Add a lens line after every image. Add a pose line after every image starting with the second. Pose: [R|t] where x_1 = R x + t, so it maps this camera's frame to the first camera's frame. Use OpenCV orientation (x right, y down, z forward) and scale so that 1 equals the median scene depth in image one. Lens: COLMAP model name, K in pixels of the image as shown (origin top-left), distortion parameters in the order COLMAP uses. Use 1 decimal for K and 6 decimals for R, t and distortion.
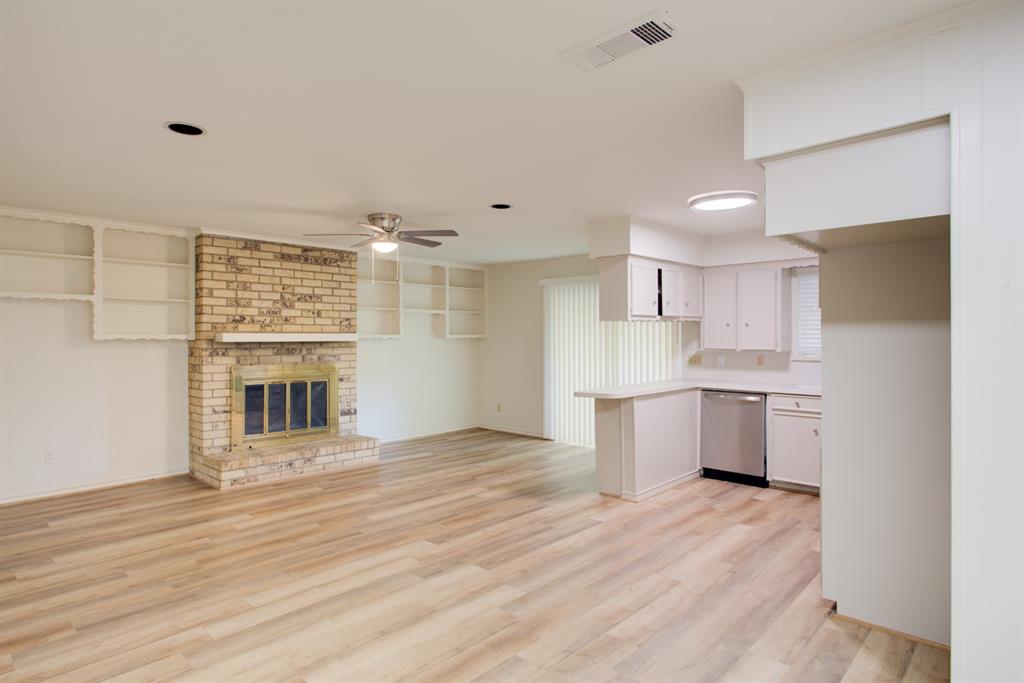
lens RADIAL K [[559.3, 0, 504.7], [0, 559.3, 344.8], [0, 0, 1]] dist [-0.000569, 0.000311]
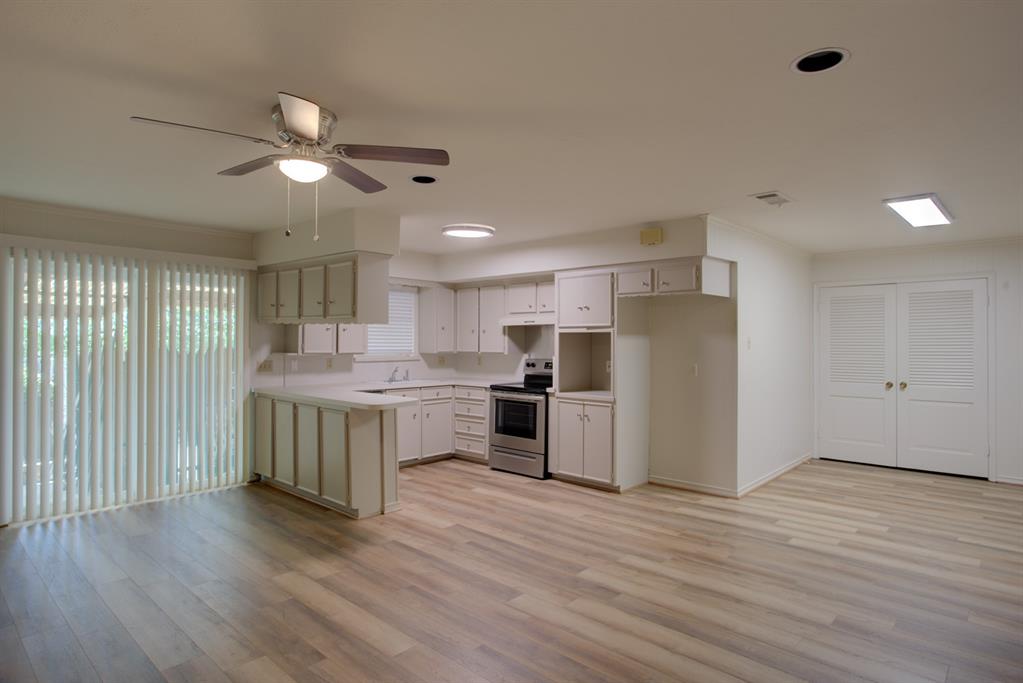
lens RADIAL K [[558.7, 0, 509.1], [0, 558.7, 341.9], [0, 0, 1]] dist [-0.000569, 0.000311]
pose [[-0.023454, 0.012891, 0.999642, -0.928419], [-0.000340, 0.999917, -0.012903, -0.001165], [-0.999725, -0.000643, -0.023448, 1.022195]]
